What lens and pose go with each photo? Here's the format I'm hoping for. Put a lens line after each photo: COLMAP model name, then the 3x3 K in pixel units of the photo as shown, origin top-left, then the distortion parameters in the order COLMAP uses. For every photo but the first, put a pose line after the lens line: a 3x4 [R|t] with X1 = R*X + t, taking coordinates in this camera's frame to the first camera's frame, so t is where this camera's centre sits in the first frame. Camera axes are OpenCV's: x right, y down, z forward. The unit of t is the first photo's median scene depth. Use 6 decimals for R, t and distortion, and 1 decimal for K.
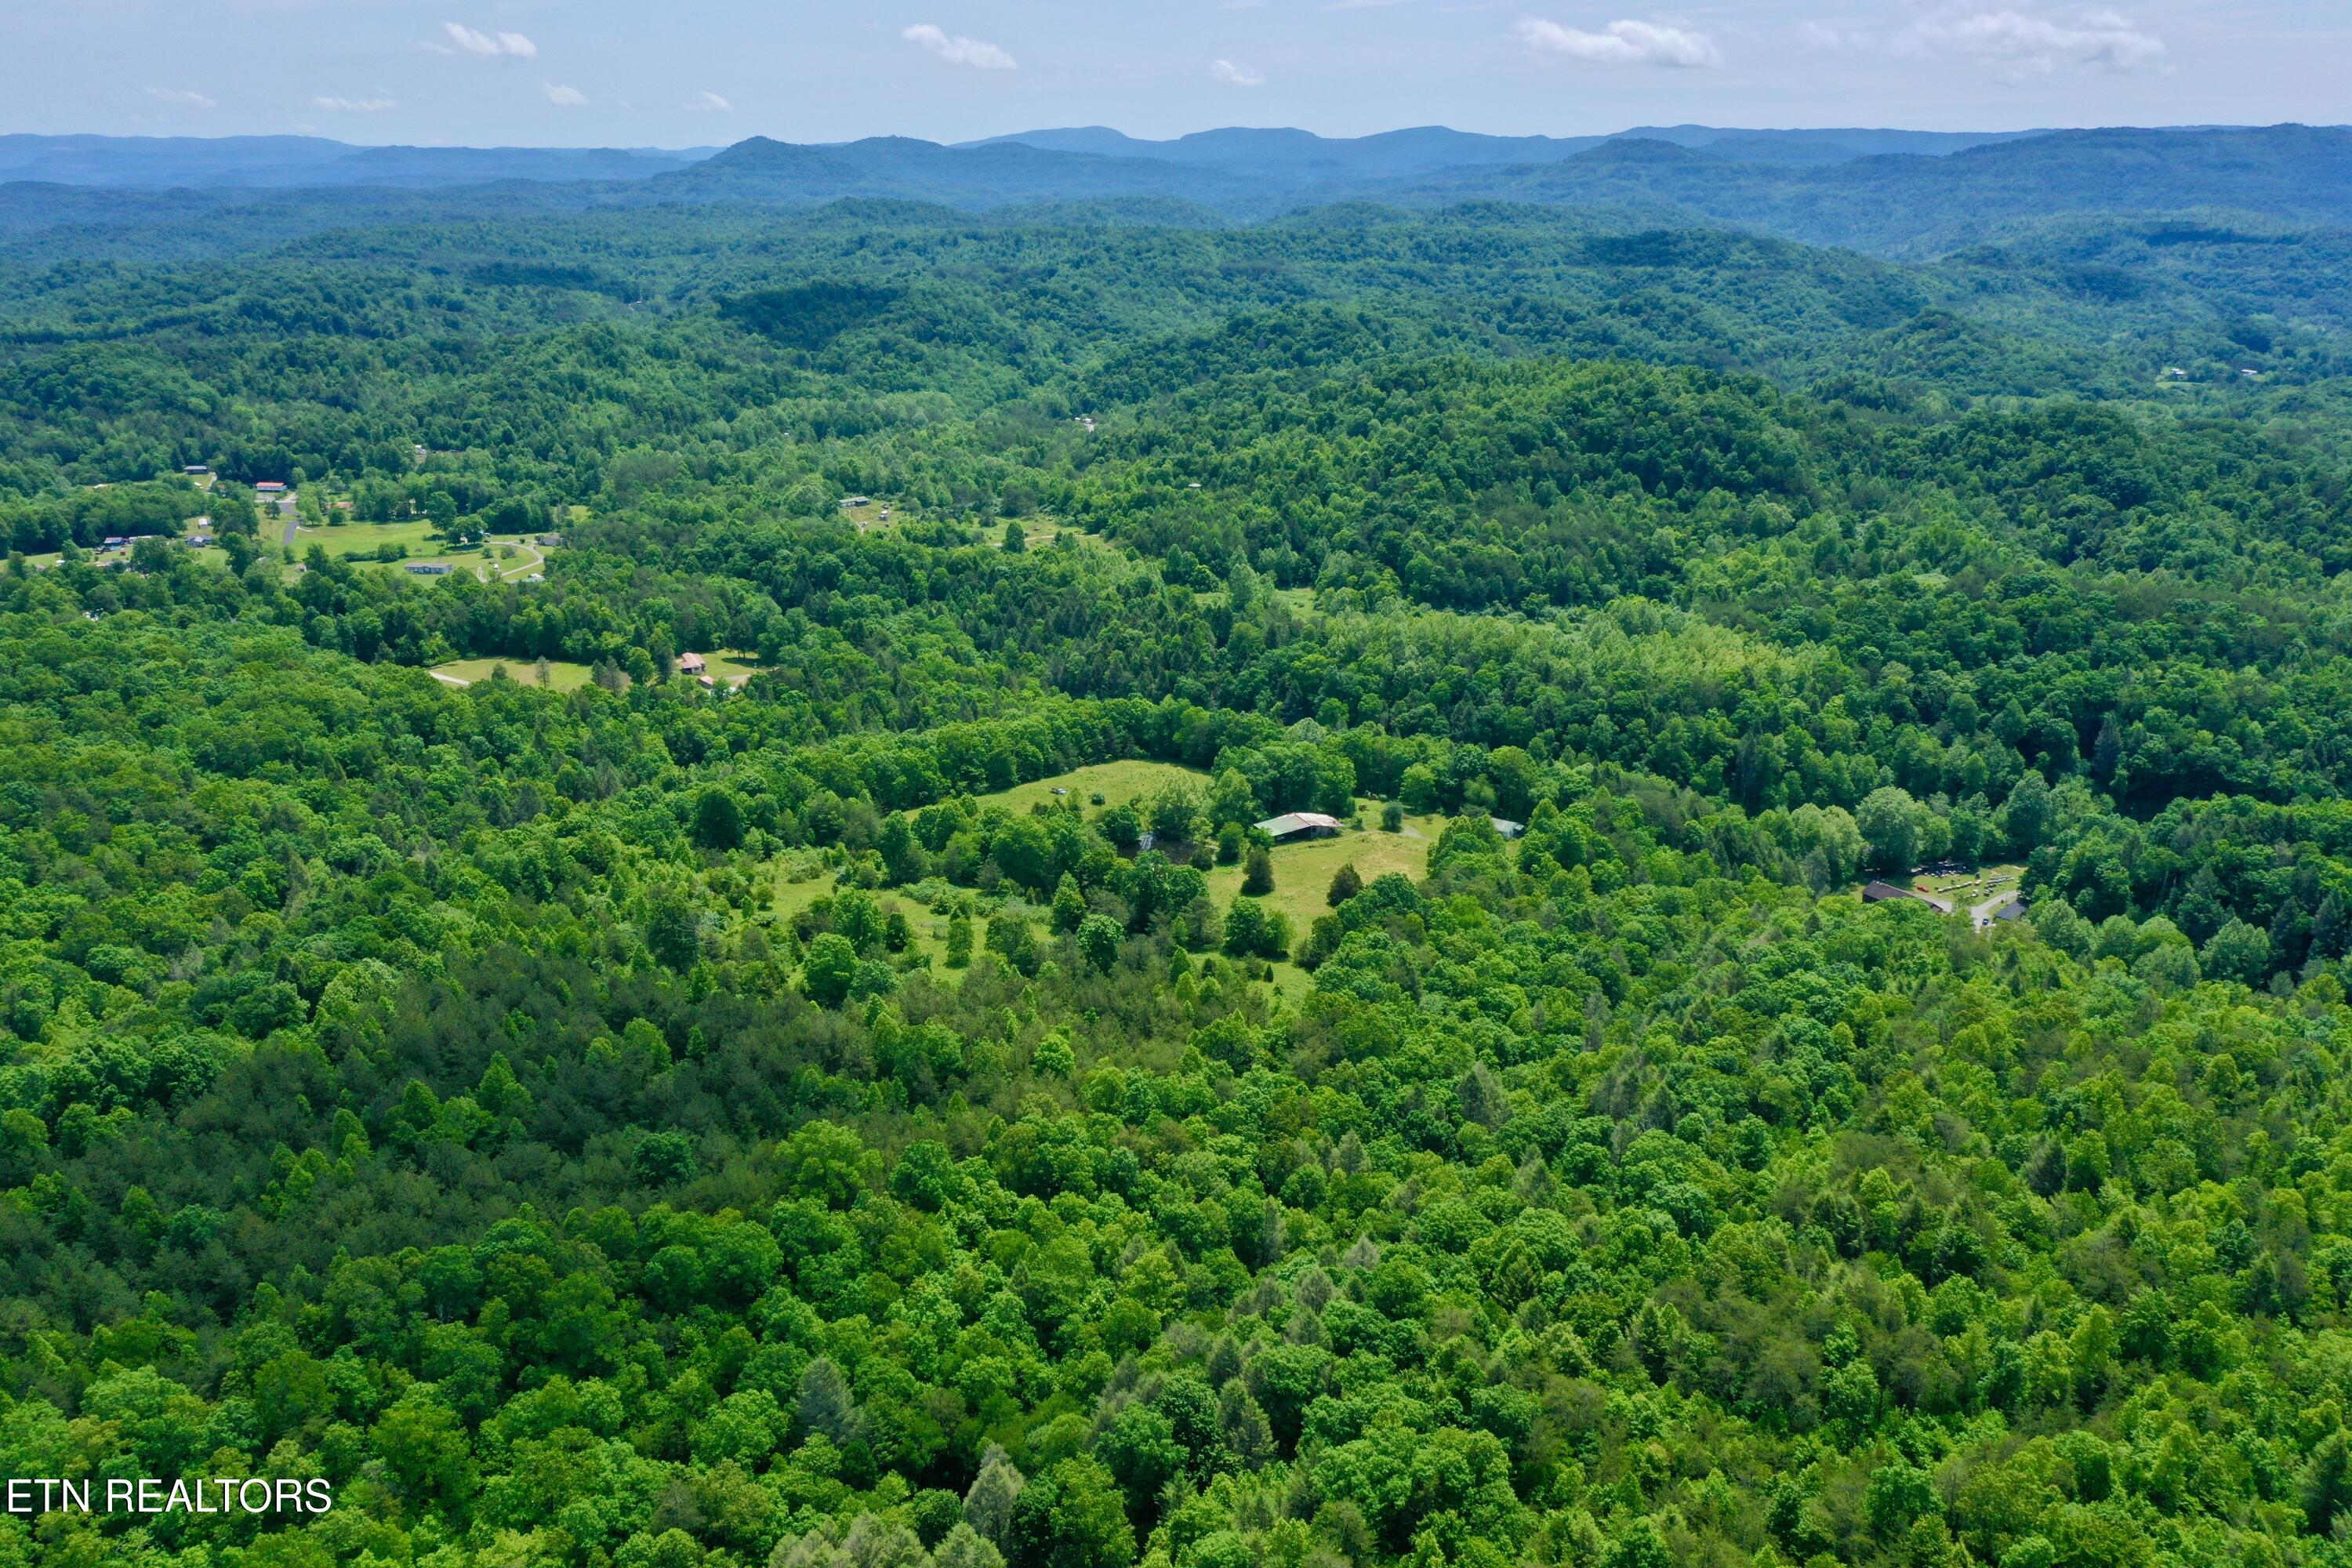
lens RADIAL K [[1879.8, 0, 1181.3], [0, 1879.8, 787.5], [0, 0, 1]] dist [-0.005390, 0.009462]
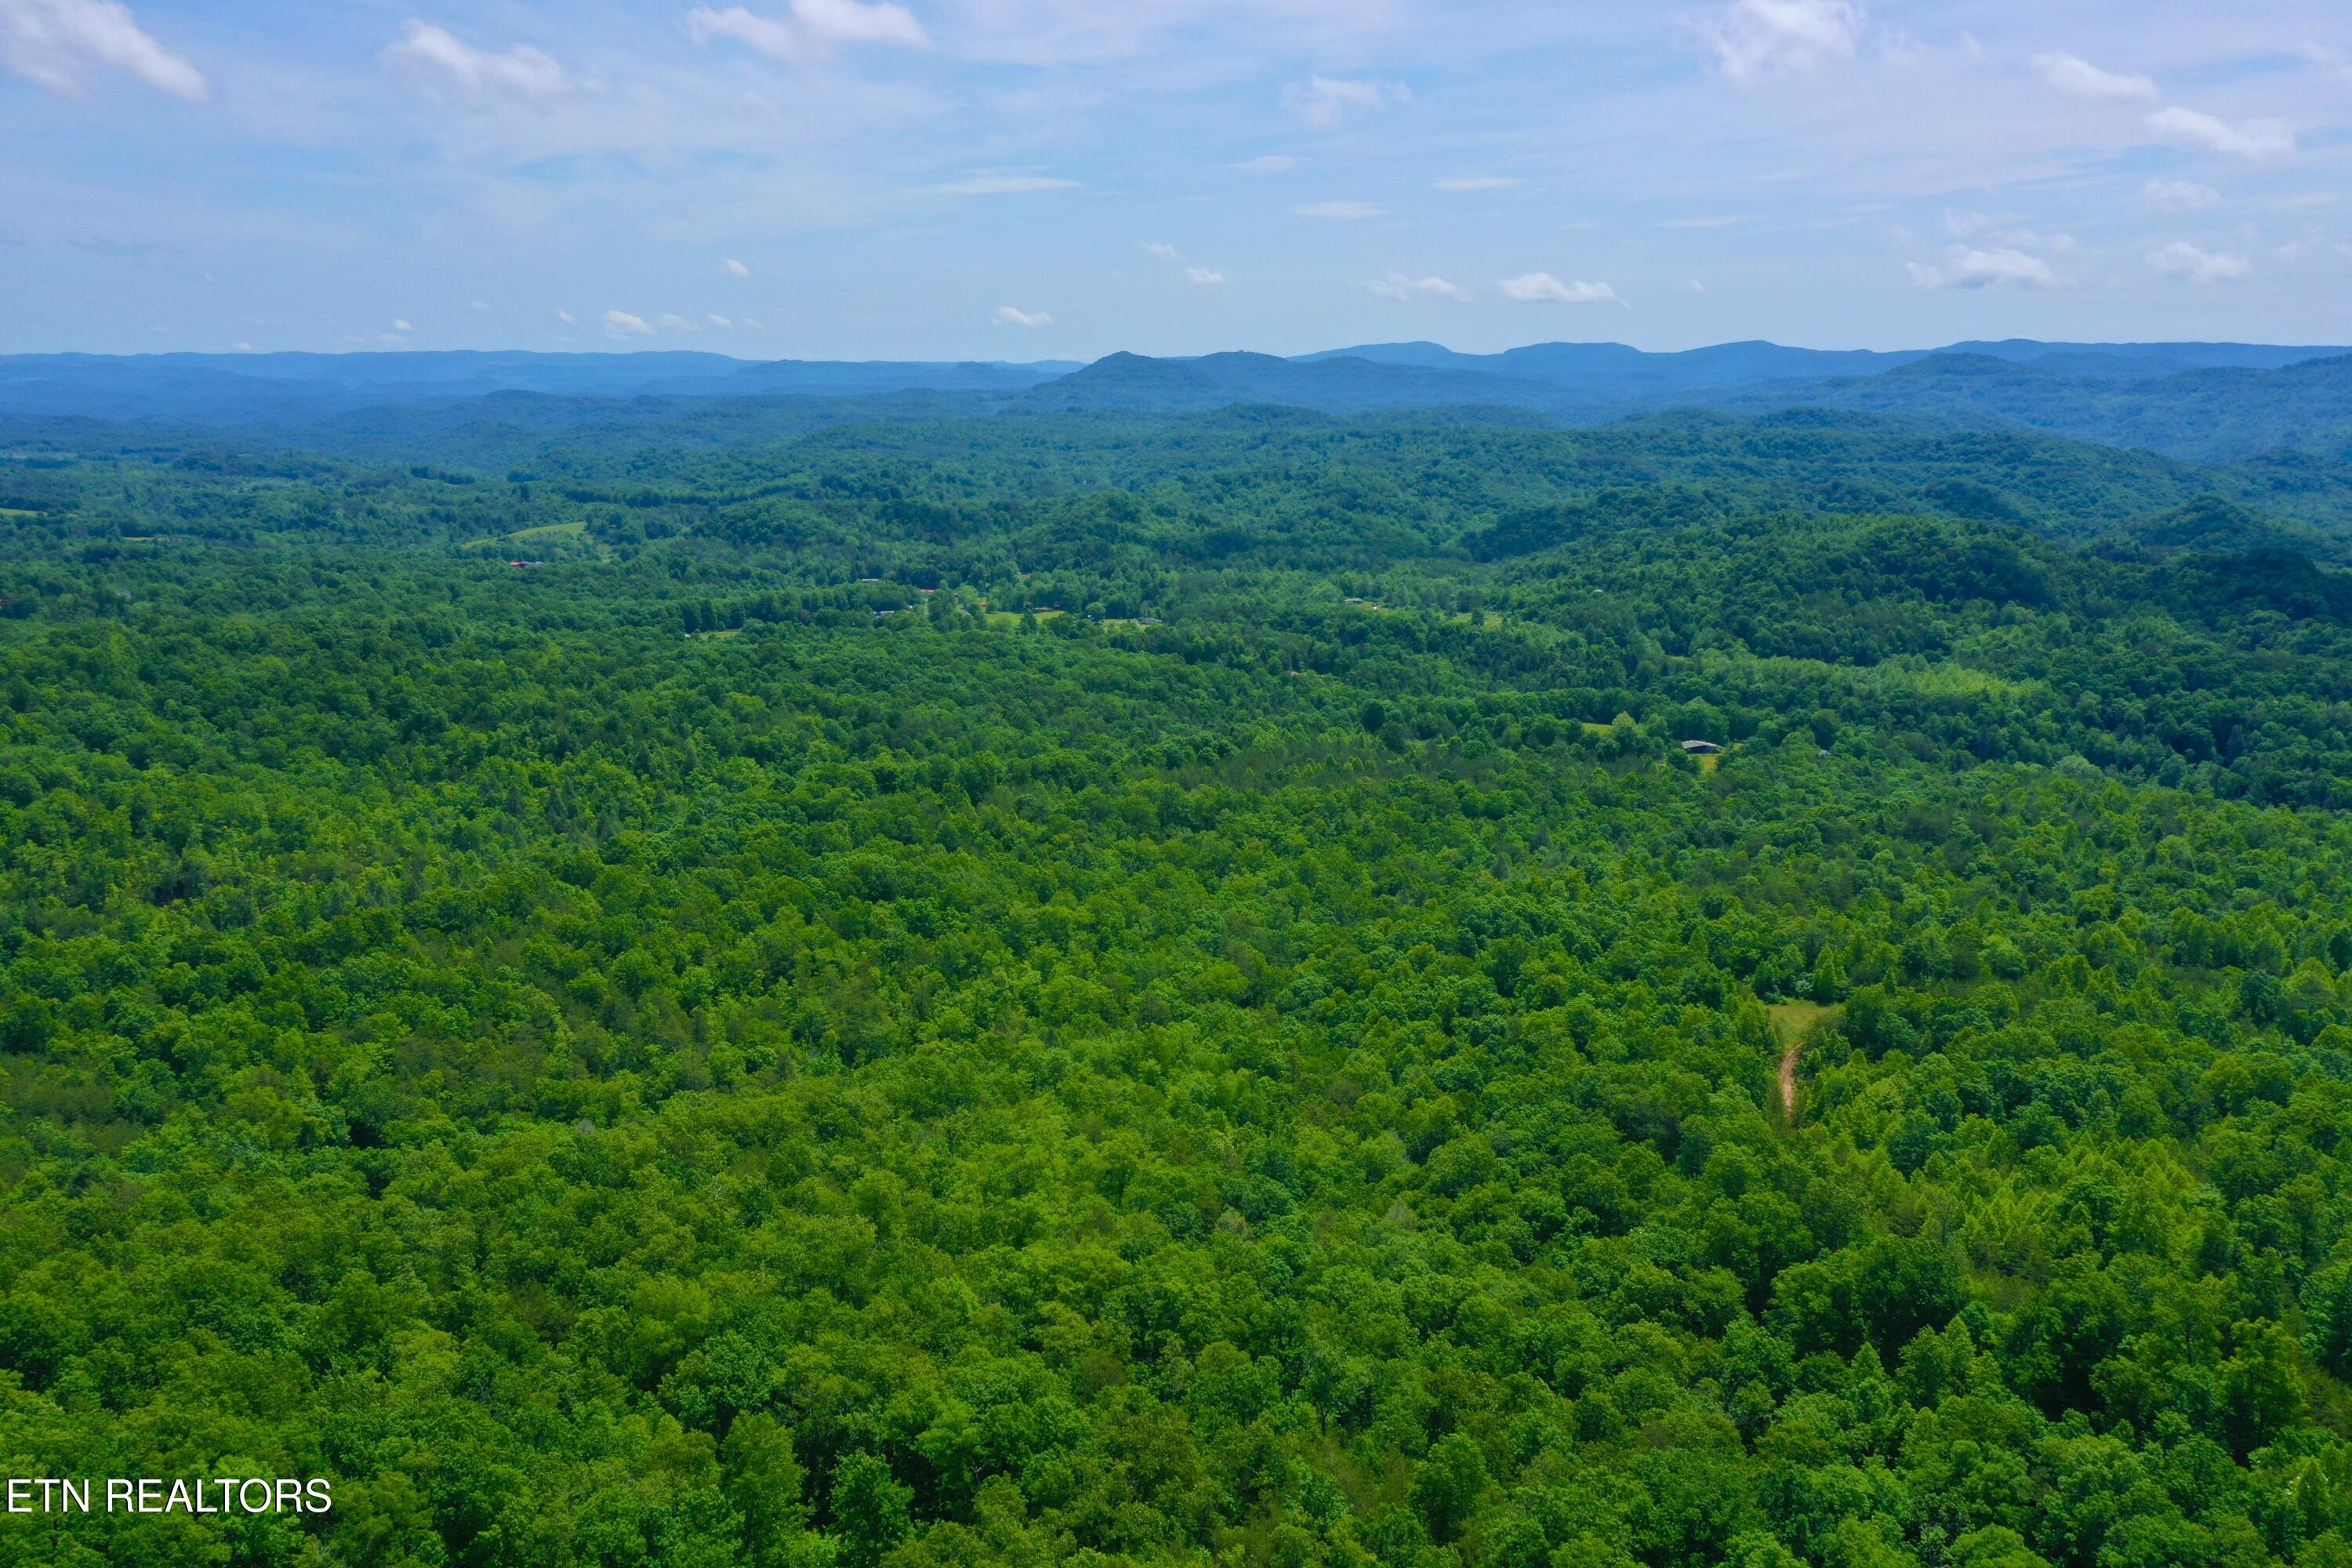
lens RADIAL K [[1879.8, 0, 1170.7], [0, 1879.8, 782.5], [0, 0, 1]] dist [-0.005390, 0.009462]
pose [[0.986073, 0.035818, -0.162410, -0.078319], [-0.053082, 0.993239, -0.103240, 0.153713], [0.157614, 0.110424, 0.981308, -0.454489]]
